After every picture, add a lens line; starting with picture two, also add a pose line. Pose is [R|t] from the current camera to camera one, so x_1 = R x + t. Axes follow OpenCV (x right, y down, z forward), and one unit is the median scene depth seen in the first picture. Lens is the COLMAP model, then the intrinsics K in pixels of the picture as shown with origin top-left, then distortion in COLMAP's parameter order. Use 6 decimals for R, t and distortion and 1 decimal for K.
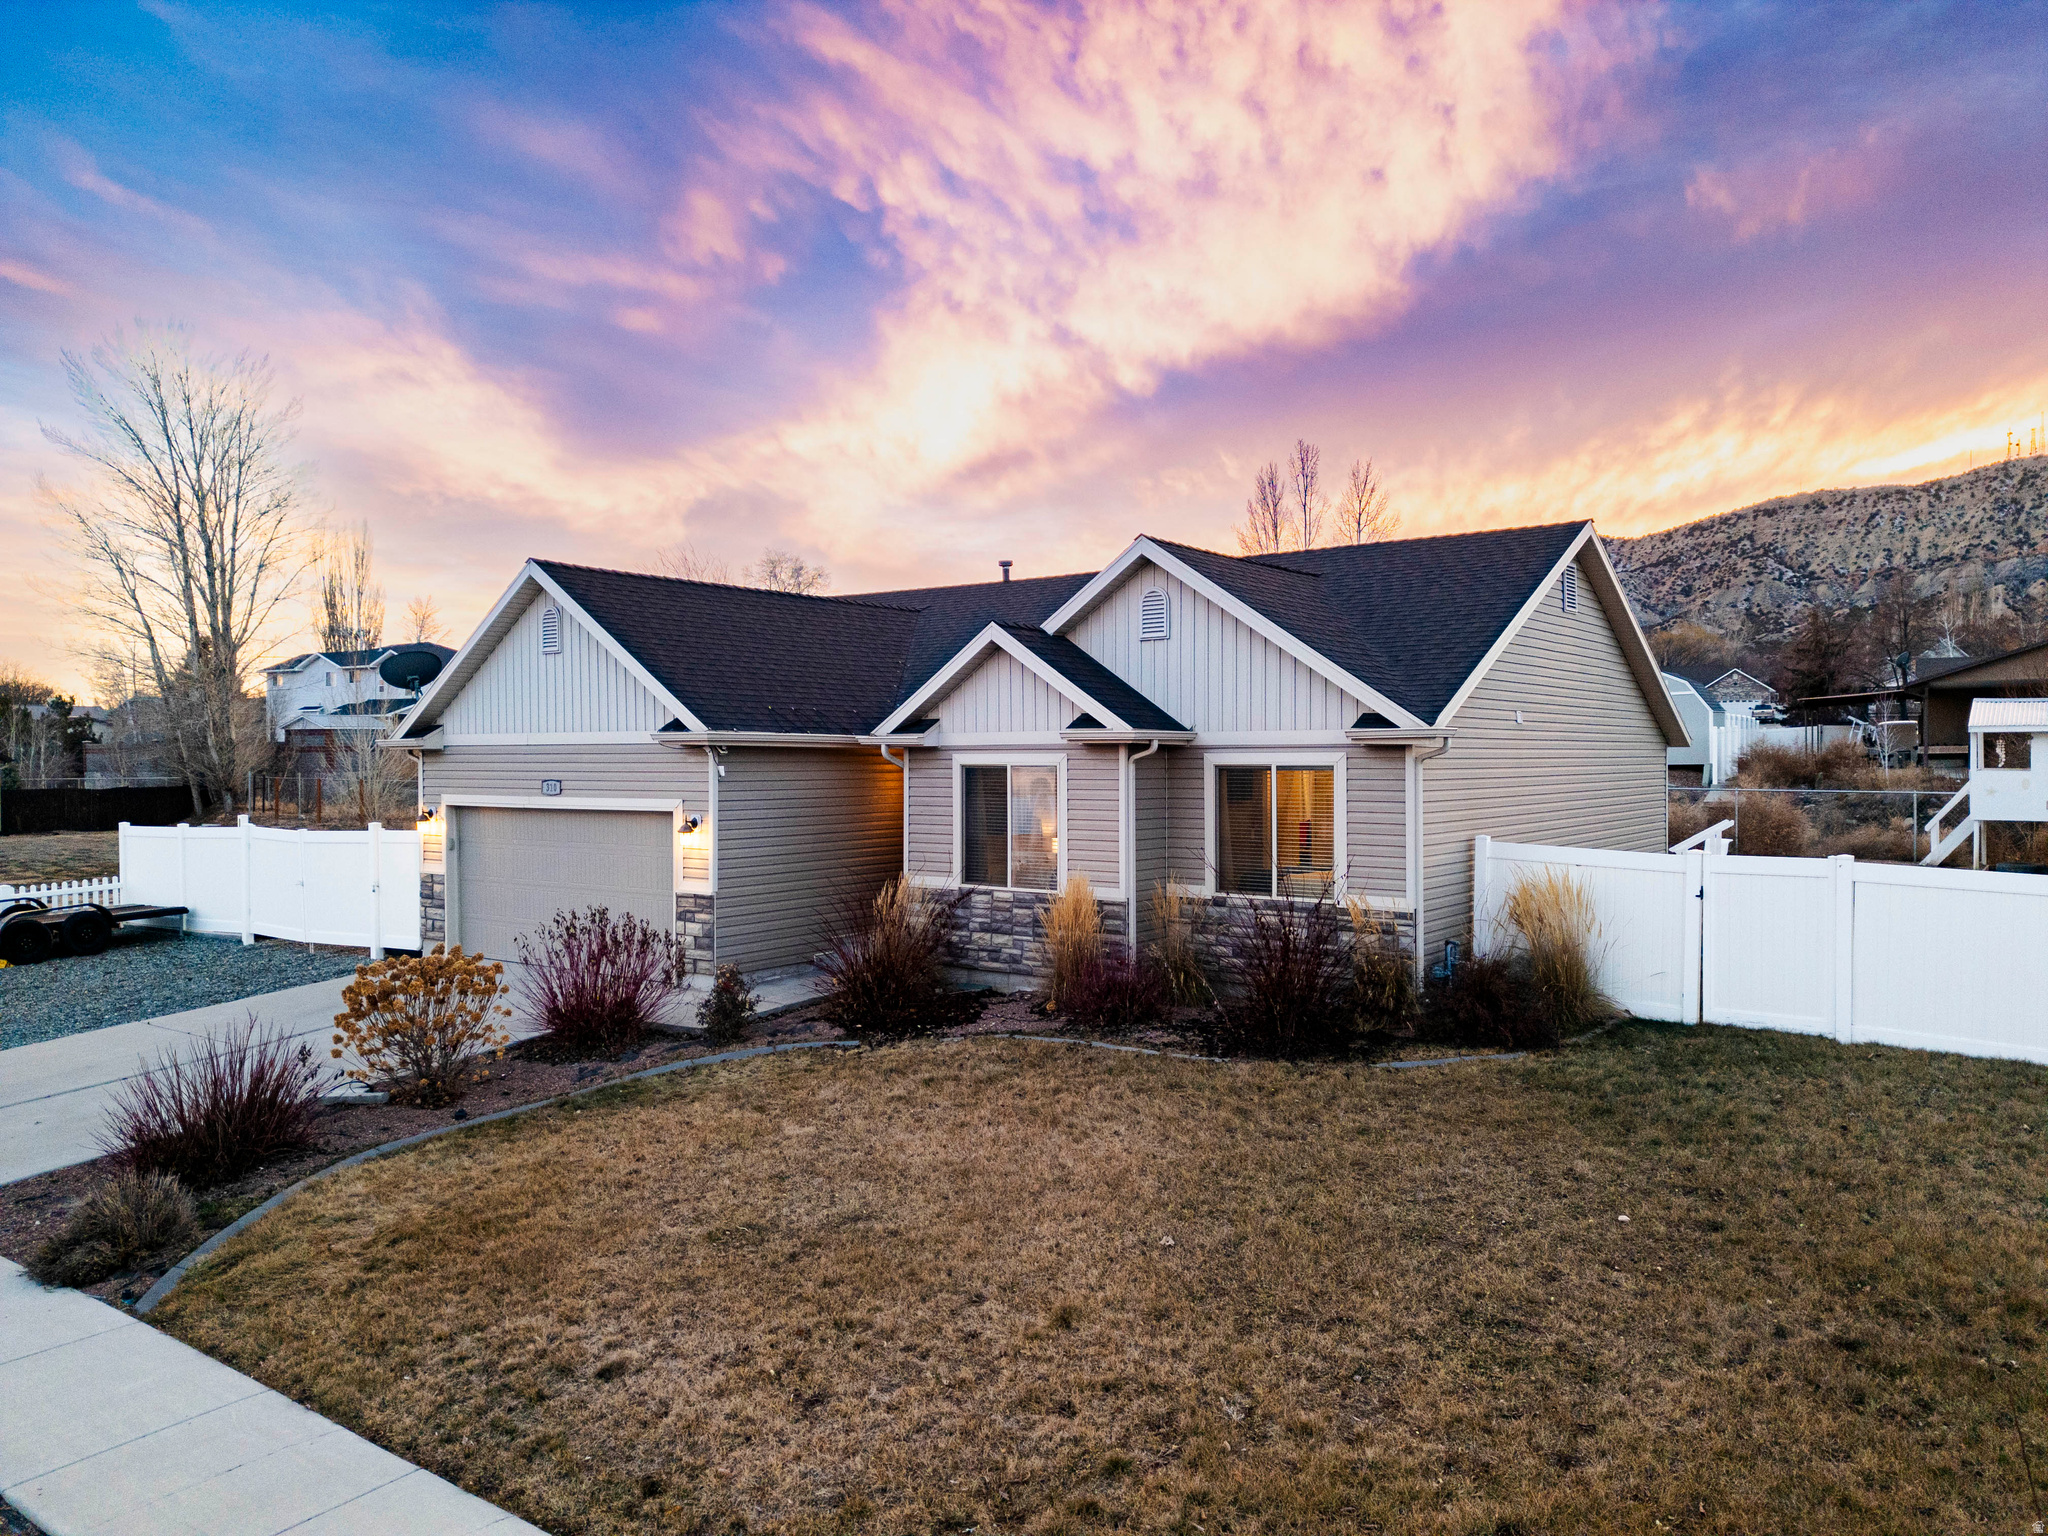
lens RADIAL K [[1422.6, 0, 1026.6], [0, 1422.6, 767.7], [0, 0, 1]] dist [0.078529, -0.070699]
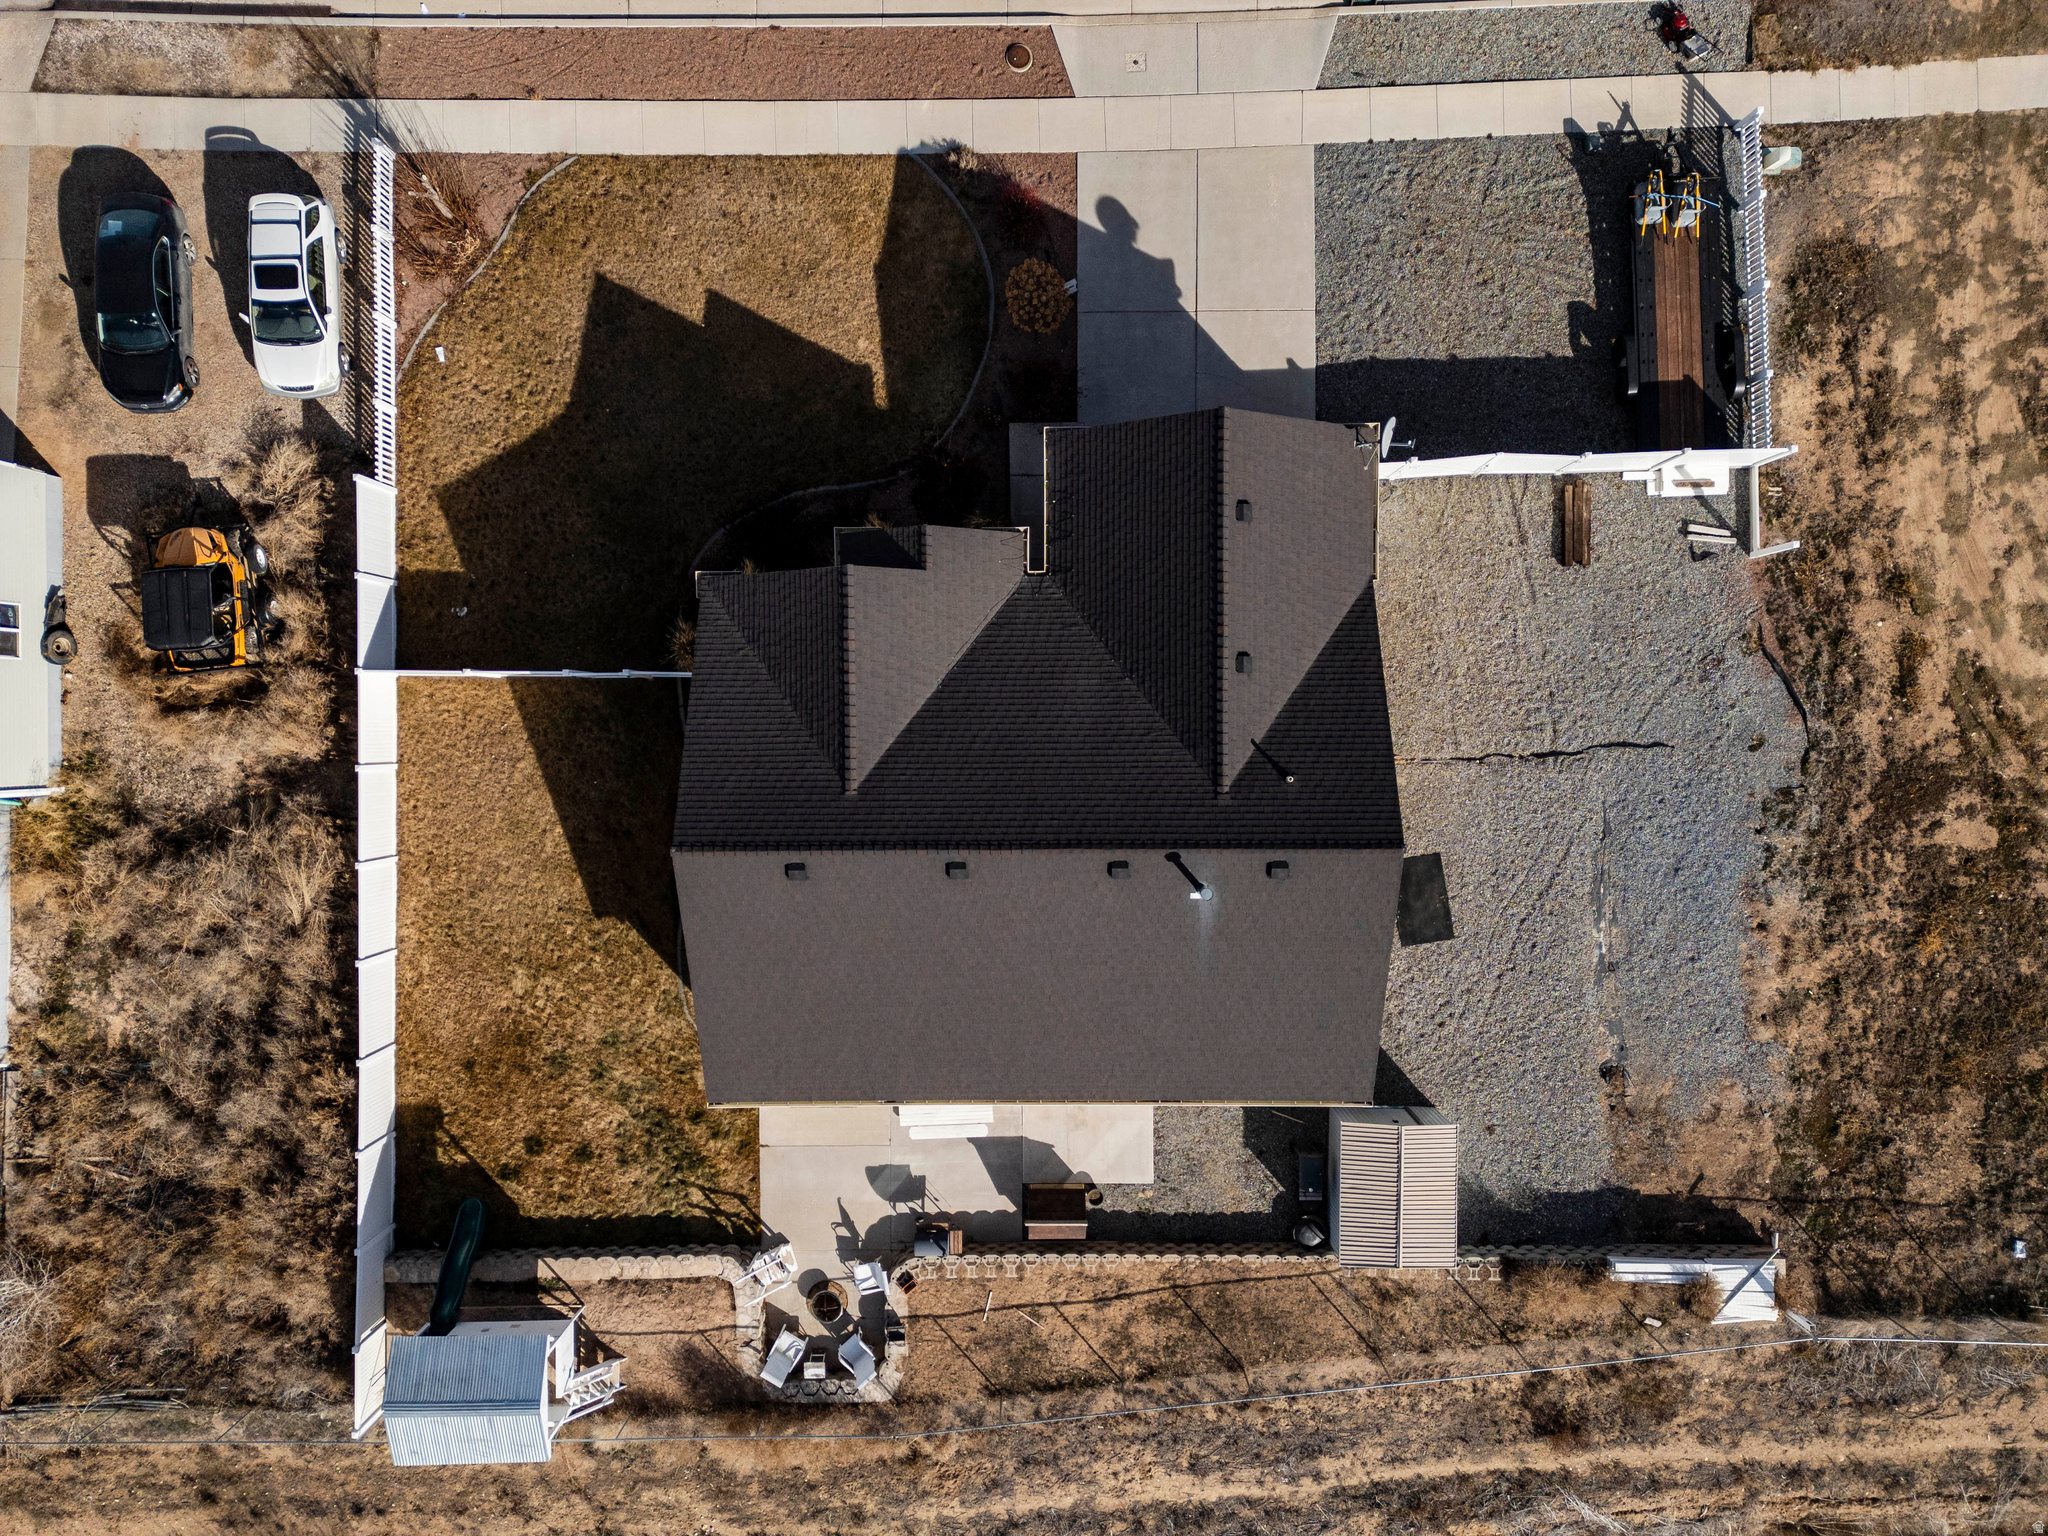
lens RADIAL K [[1422.6, 0, 1027.2], [0, 1422.6, 755.0], [0, 0, 1]] dist [0.078529, -0.070699]
pose [[-0.797015, 0.603173, 0.030814, -0.007109], [0.010741, -0.036856, 0.999263, -1.795890], [0.603864, 0.796758, 0.022897, 1.217026]]
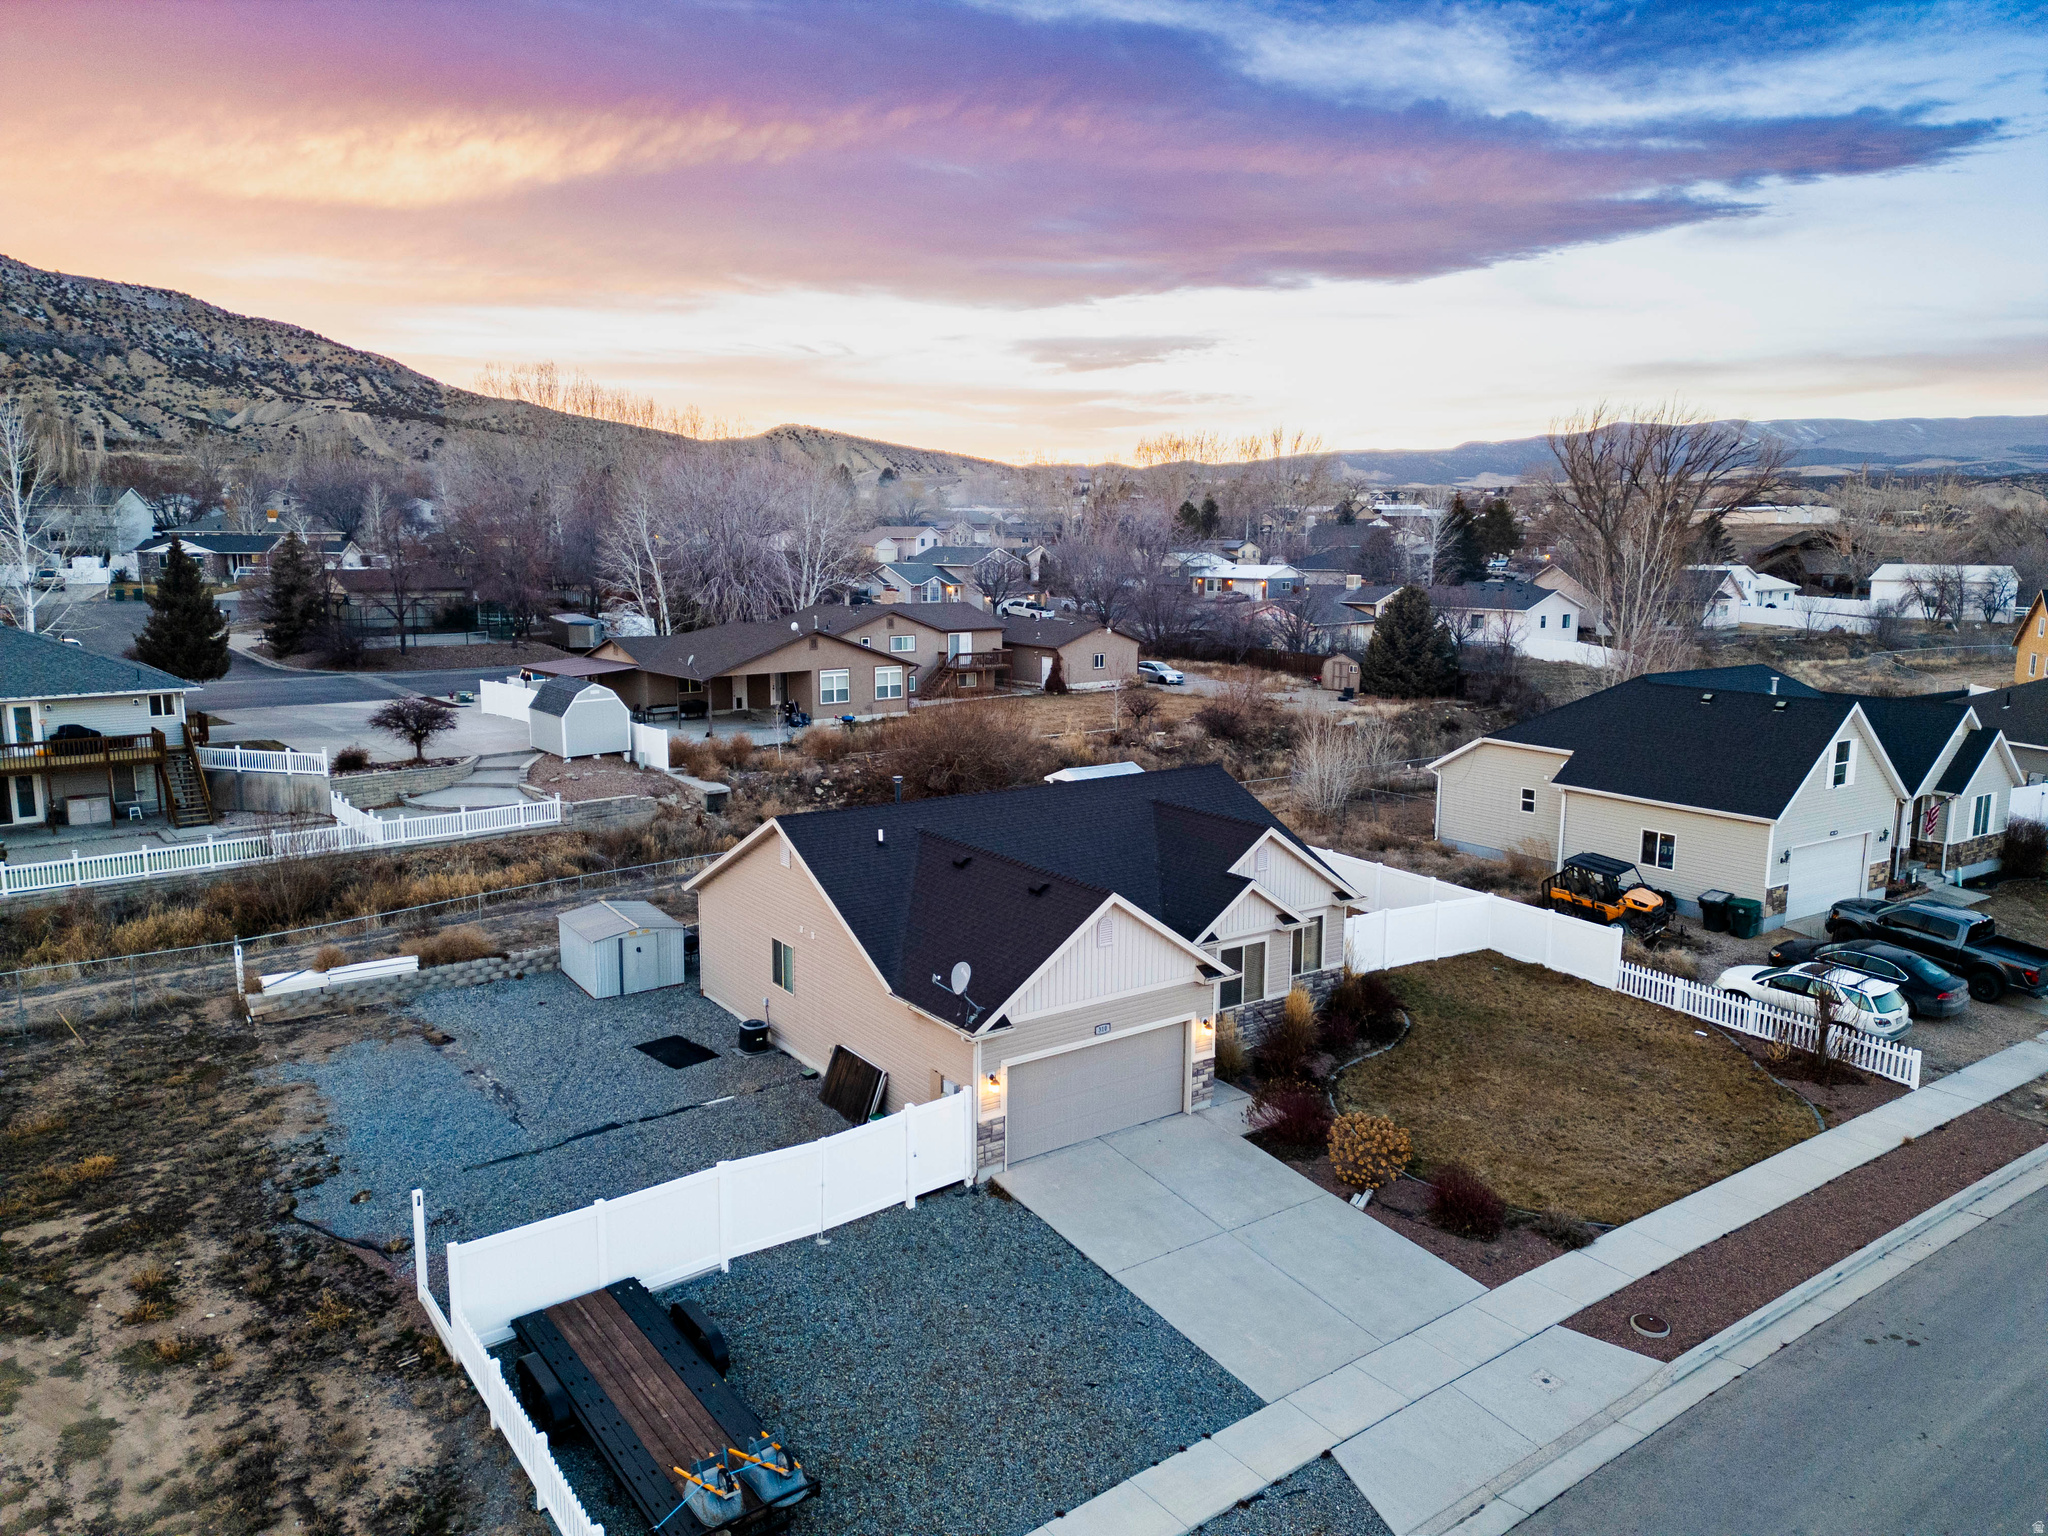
lens RADIAL K [[1422.6, 0, 1029.8], [0, 1422.6, 761.0], [0, 0, 1]] dist [0.078529, -0.070699]
pose [[0.301992, -0.144979, 0.942222, -1.951572], [0.000650, 0.988399, 0.151876, -0.562536], [-0.953310, -0.045253, 0.298583, 0.681479]]
